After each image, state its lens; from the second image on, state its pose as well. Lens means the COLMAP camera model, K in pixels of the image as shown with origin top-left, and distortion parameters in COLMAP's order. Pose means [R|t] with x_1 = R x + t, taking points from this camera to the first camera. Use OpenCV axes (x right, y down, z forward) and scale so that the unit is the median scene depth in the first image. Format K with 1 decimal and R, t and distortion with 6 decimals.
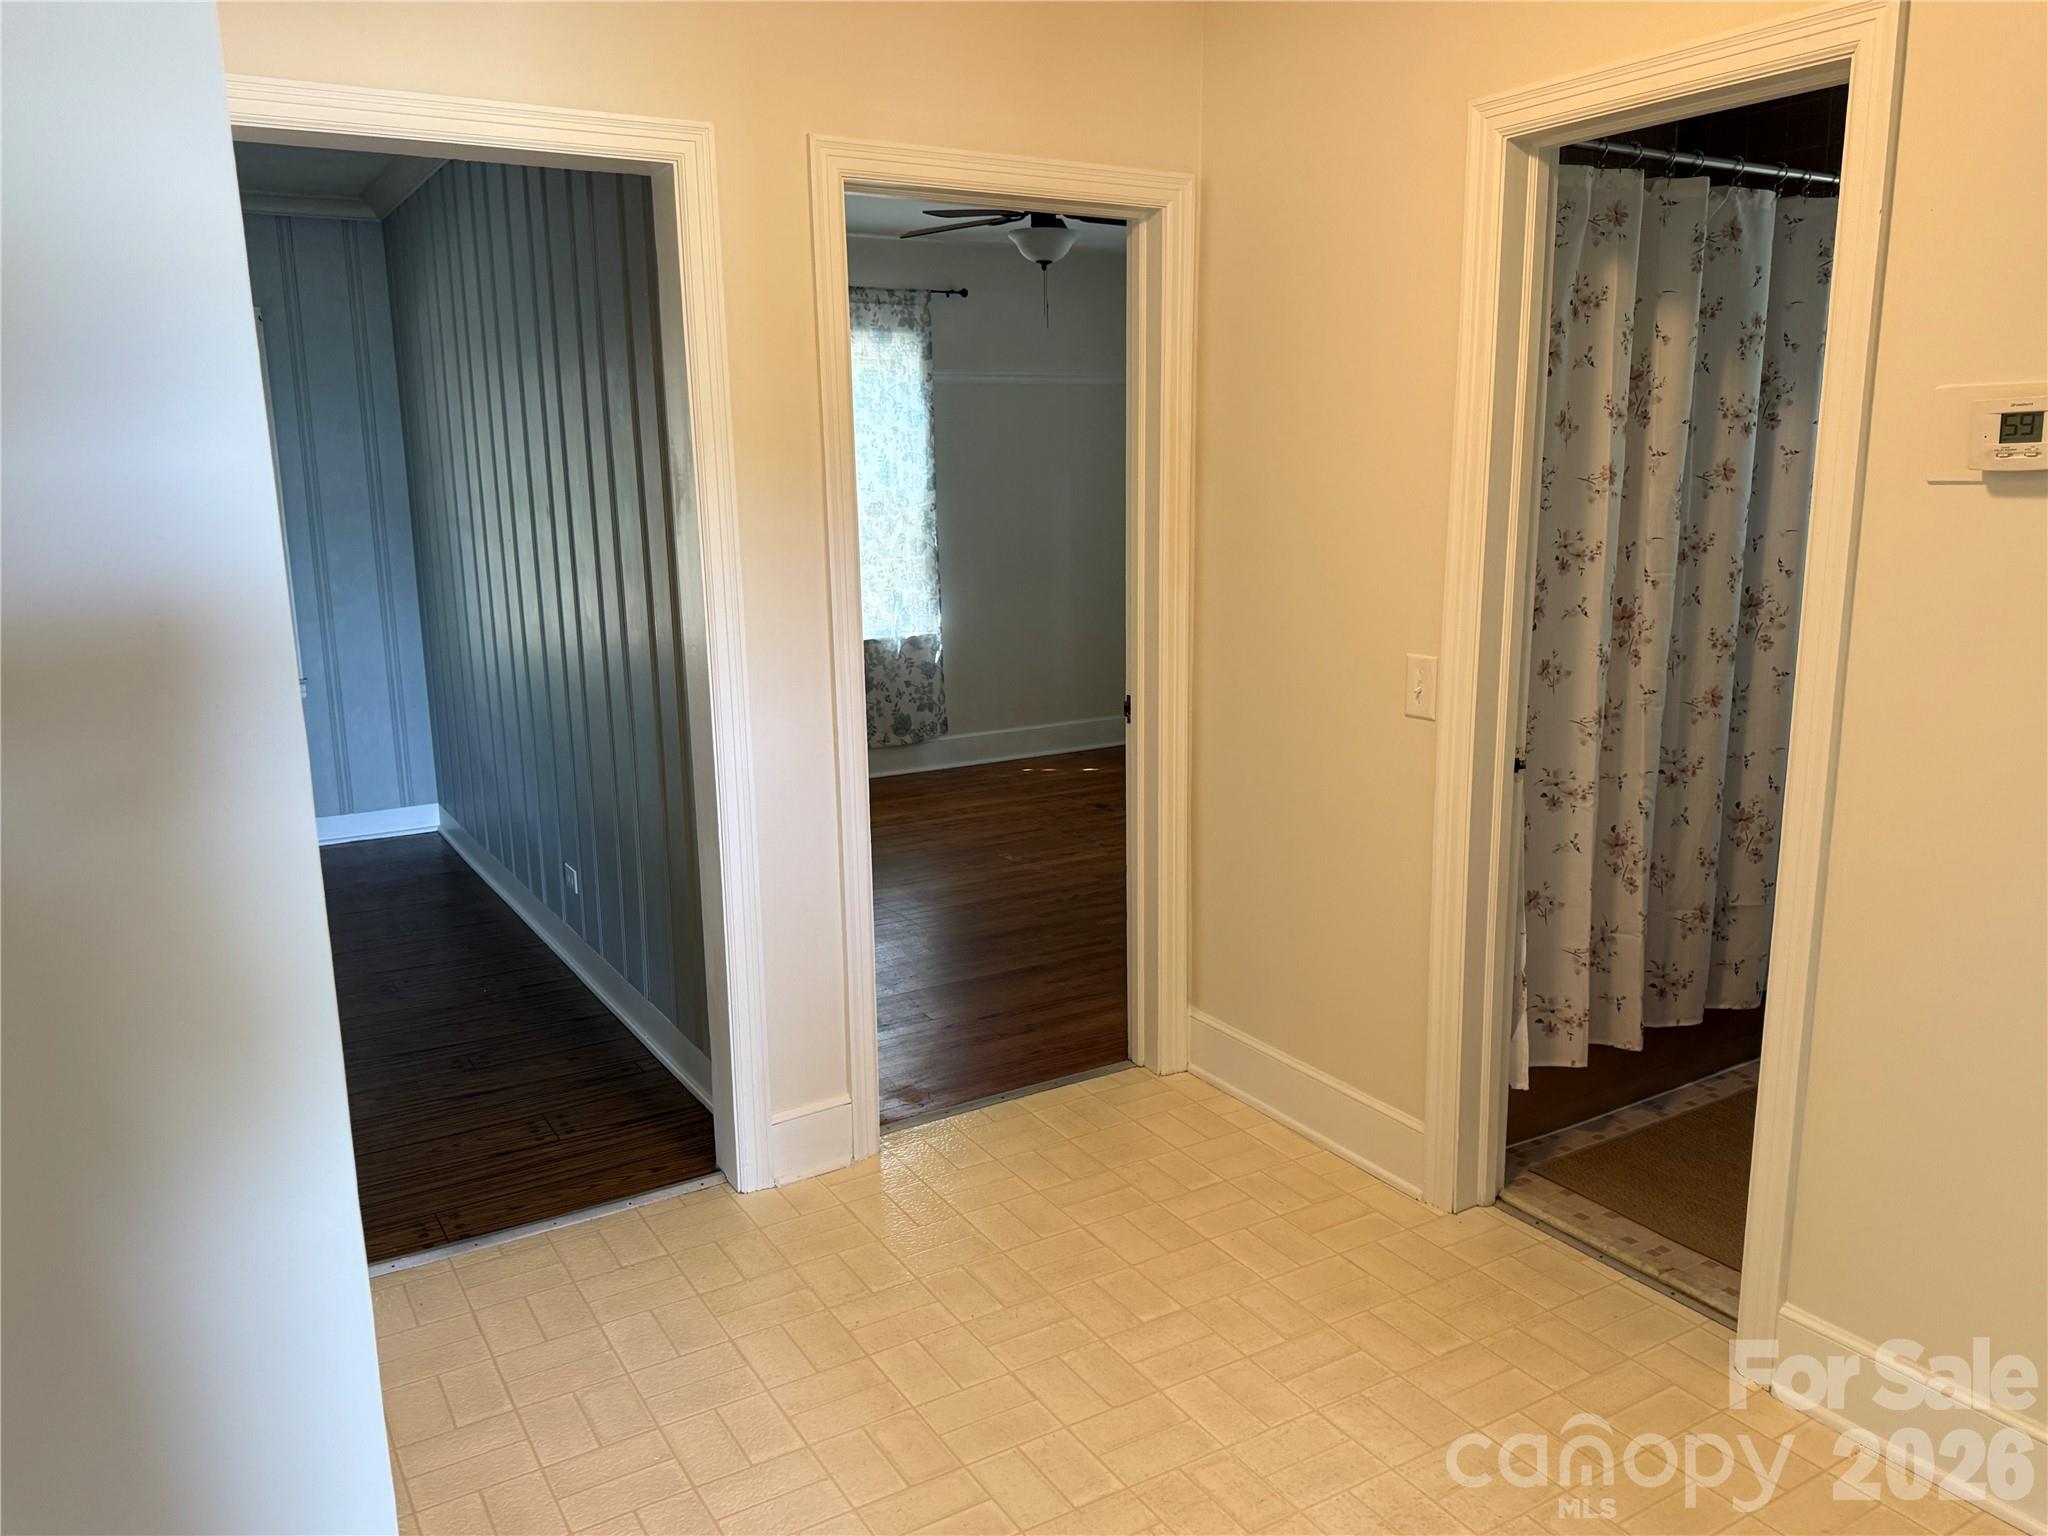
lens RADIAL K [[1500.1, 0, 1024.5], [0, 1500.1, 769.7], [0, 0, 1]] dist [0.022111, -0.031260]
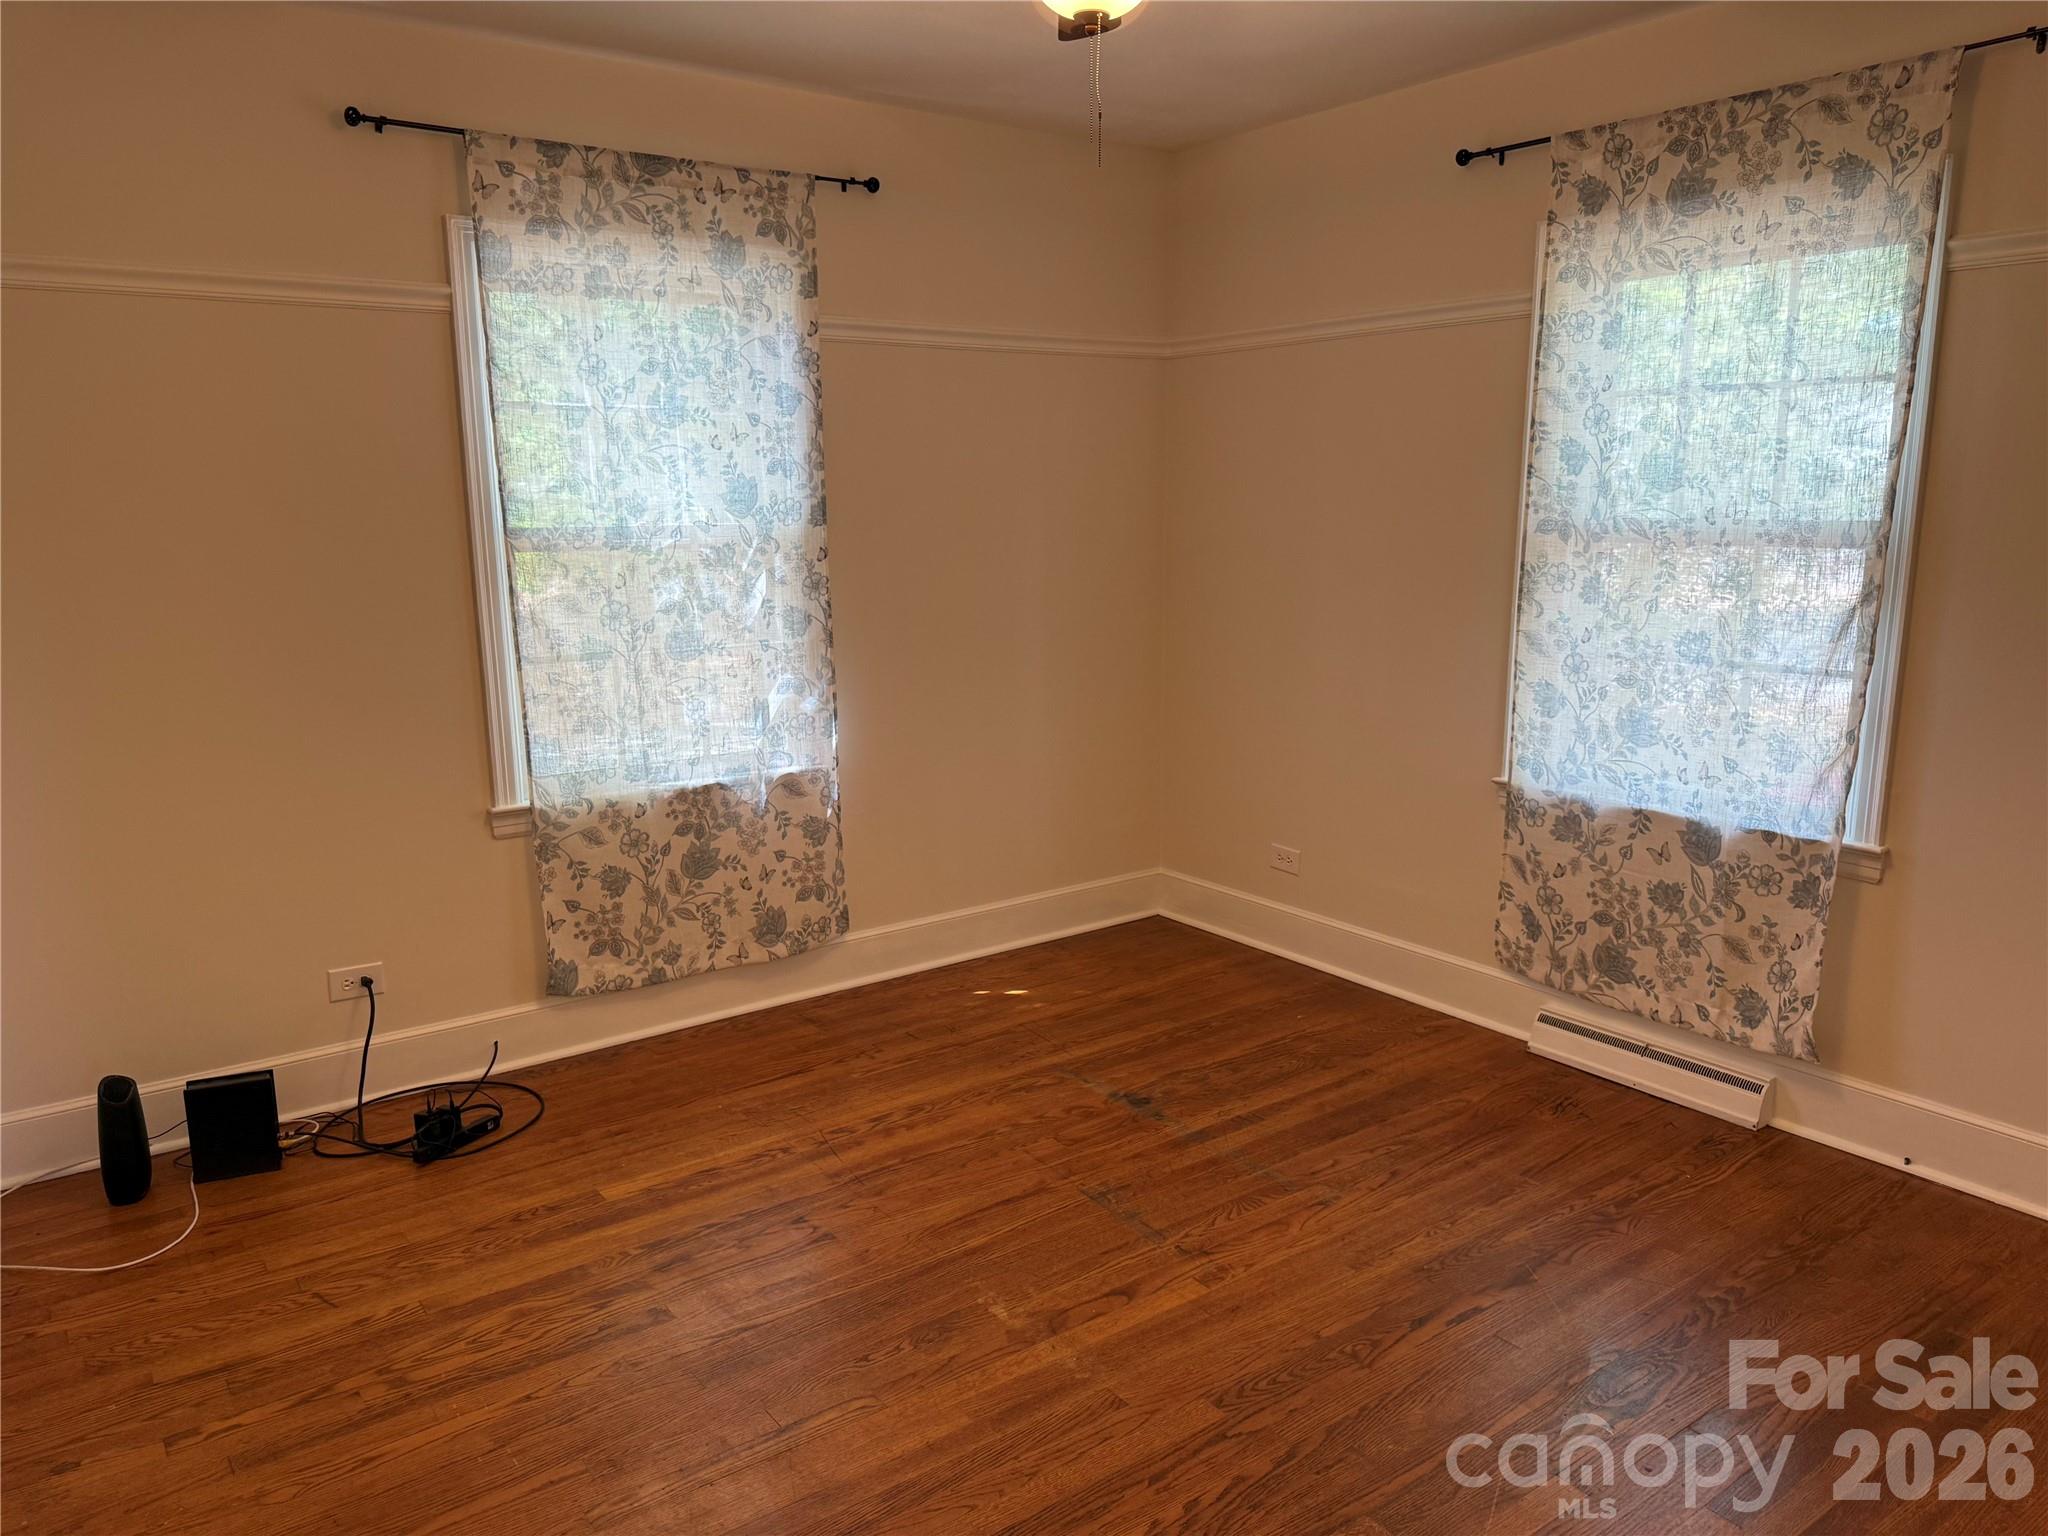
lens RADIAL K [[1453.8, 0, 1028.2], [0, 1453.8, 756.6], [0, 0, 1]] dist [0.062788, -0.079715]
pose [[0.995781, -0.009551, 0.091263, -0.033525], [0.011067, 0.999809, -0.016124, -0.086570], [-0.091091, 0.017066, 0.995696, 0.433026]]
